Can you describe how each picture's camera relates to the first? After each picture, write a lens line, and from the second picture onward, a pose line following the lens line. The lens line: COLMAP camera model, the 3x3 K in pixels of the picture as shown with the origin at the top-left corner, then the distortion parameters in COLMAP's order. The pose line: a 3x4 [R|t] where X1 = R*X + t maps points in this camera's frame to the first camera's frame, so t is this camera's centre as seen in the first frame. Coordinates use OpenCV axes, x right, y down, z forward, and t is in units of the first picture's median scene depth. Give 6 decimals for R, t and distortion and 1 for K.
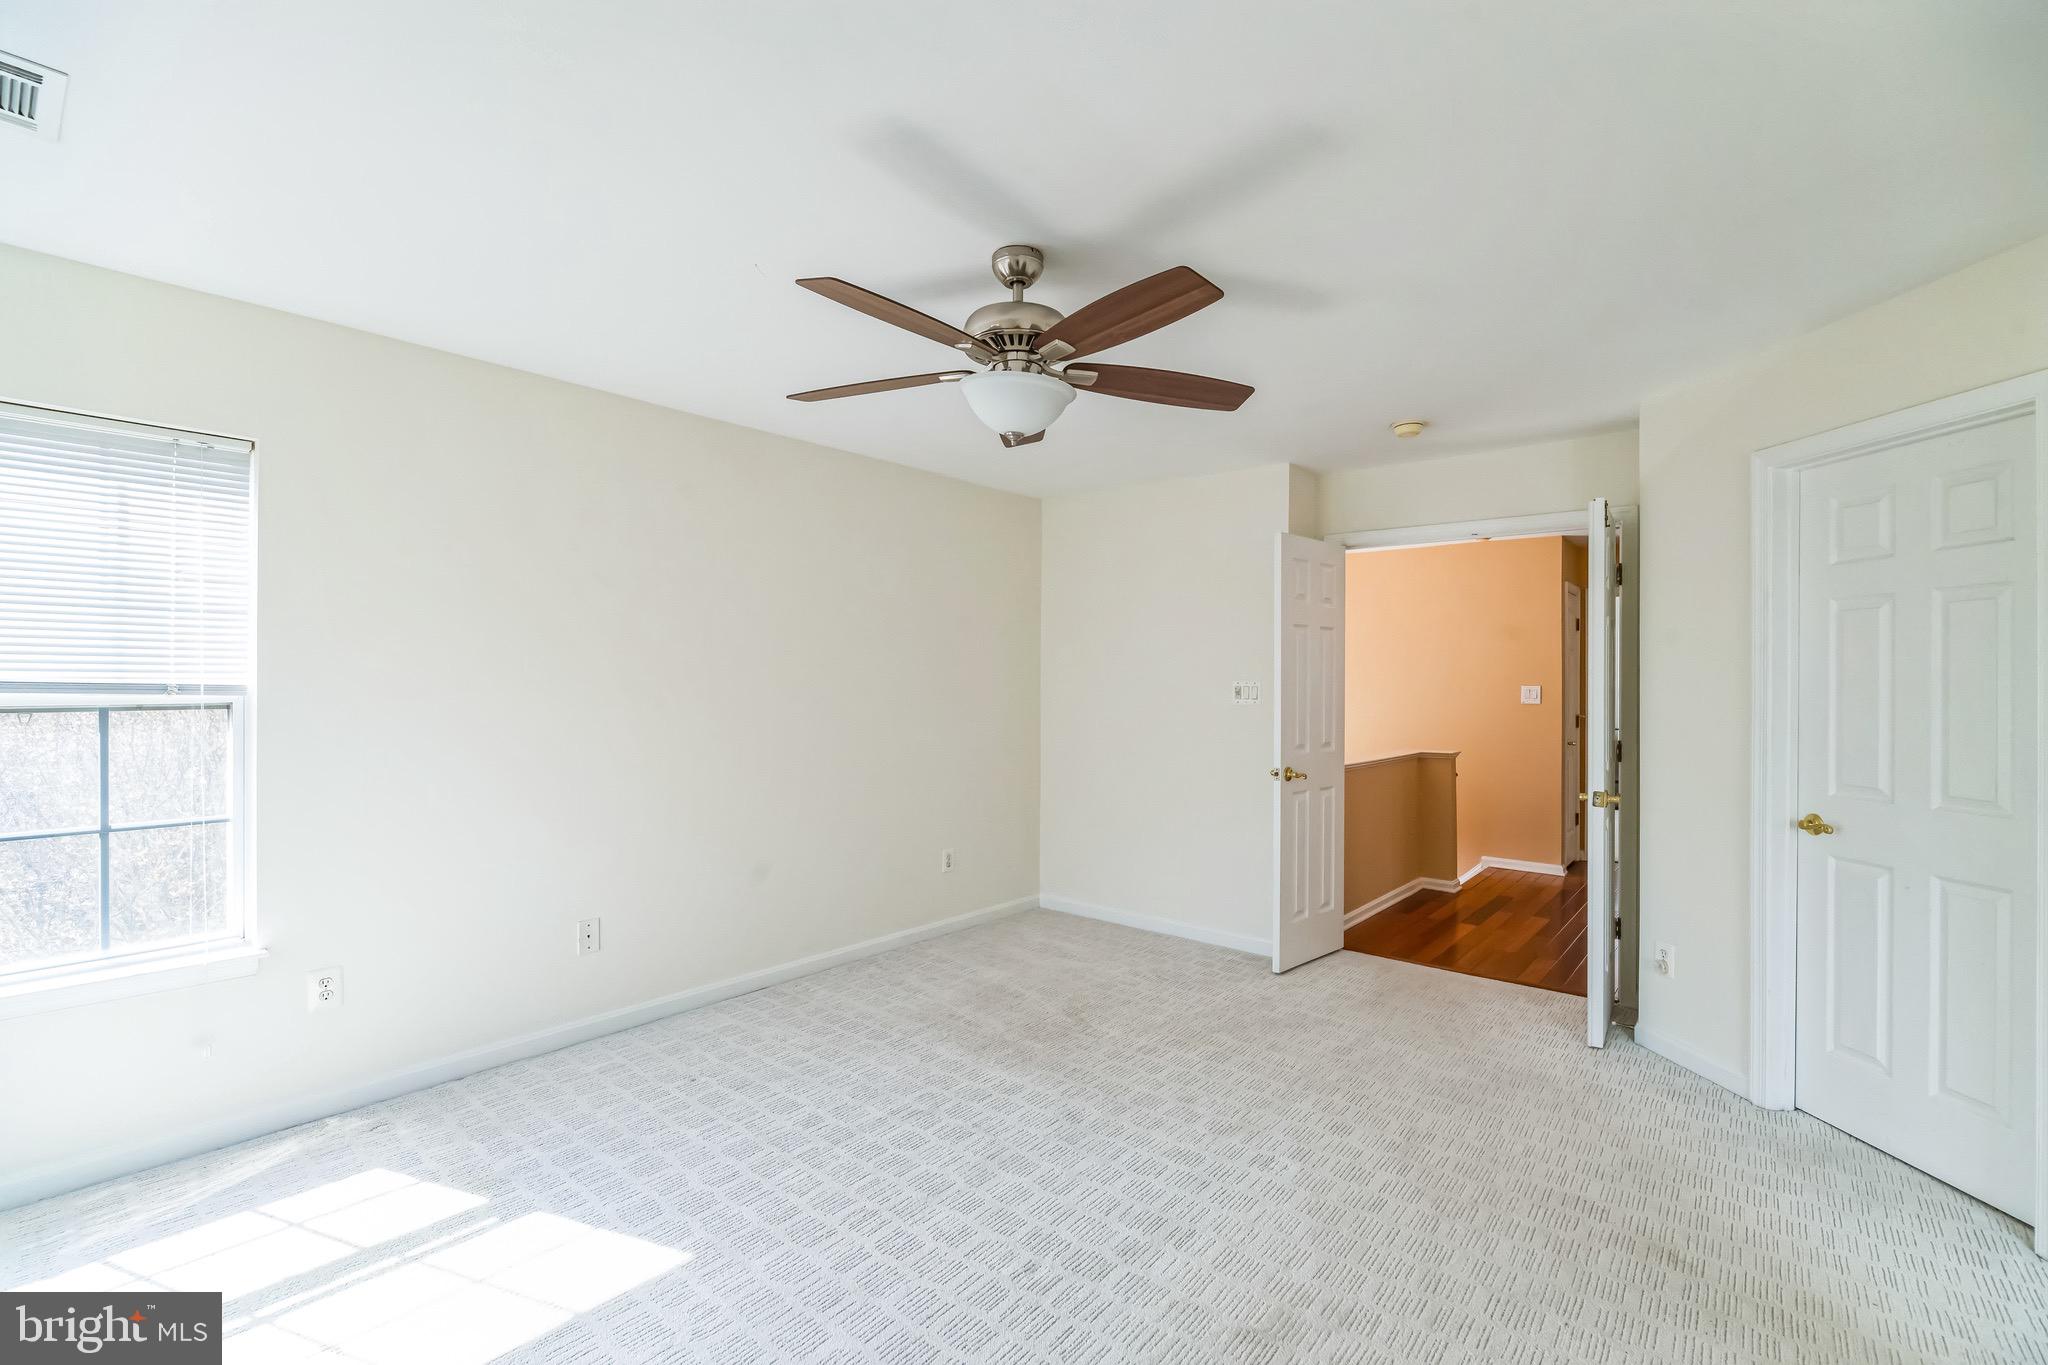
lens RADIAL K [[891.3, 0, 1035.6], [0, 891.3, 678.8], [0, 0, 1]] dist [-0.011069, -0.000902]
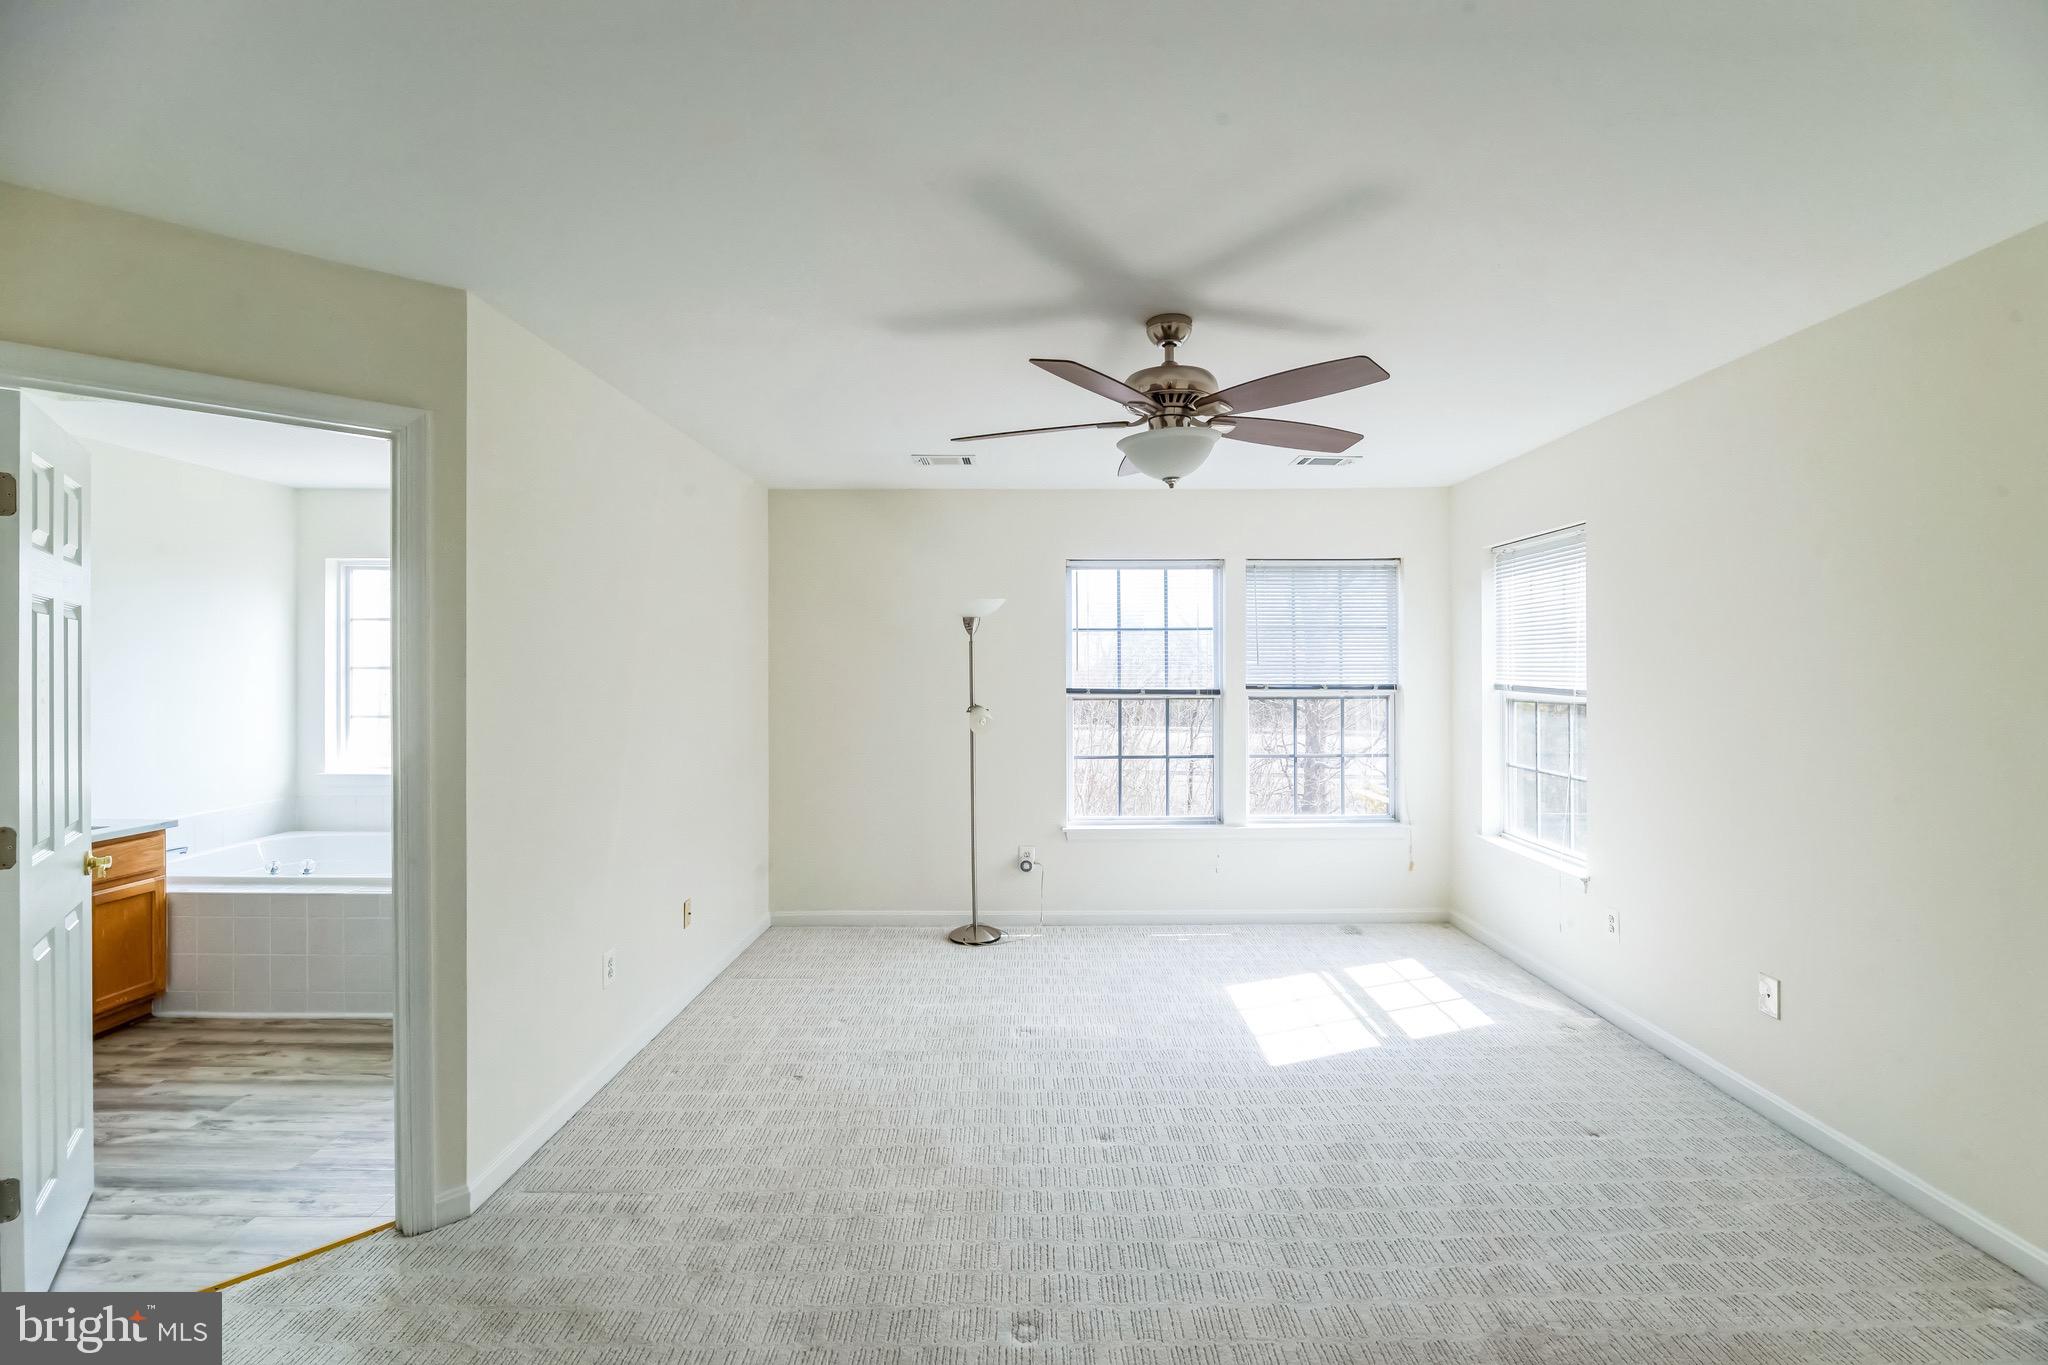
lens RADIAL K [[891.3, 0, 1035.6], [0, 891.3, 678.8], [0, 0, 1]] dist [-0.011069, -0.000902]
pose [[-0.765788, 0.000813, -0.643092, 0.848327], [-0.001759, 0.999993, 0.003359, -0.018223], [0.643091, 0.003703, -0.765781, 1.779082]]
